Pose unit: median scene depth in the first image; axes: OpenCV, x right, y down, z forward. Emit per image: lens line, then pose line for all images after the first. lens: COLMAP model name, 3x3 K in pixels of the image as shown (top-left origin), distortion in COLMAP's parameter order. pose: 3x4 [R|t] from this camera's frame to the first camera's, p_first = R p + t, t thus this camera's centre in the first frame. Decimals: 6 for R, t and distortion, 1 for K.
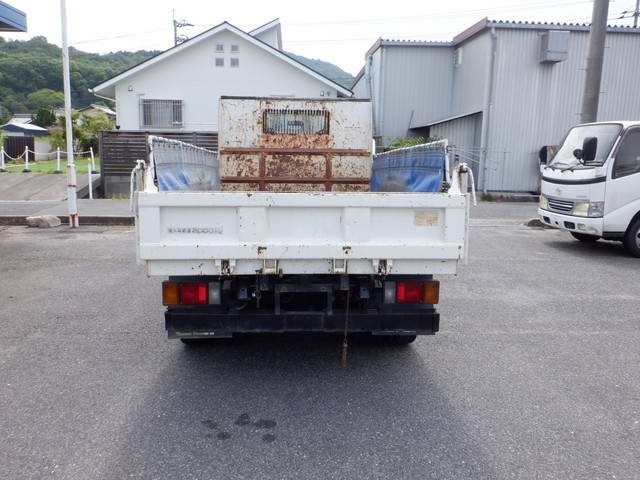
lens RADIAL K [[548.4, 0, 318.4], [0, 548.4, 230.7], [0, 0, 1]] dist [0.002424, -0.003428]
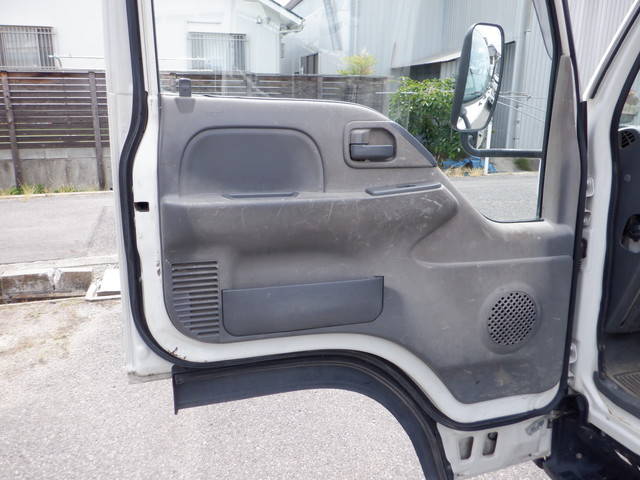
lens RADIAL K [[548.4, 0, 318.4], [0, 548.4, 230.7], [0, 0, 1]] dist [0.002424, -0.003428]
pose [[0.972736, -0.066451, 0.222193, -0.101004], [0.046822, 0.994614, 0.092475, -0.039149], [-0.227141, -0.079550, 0.970607, 0.272724]]
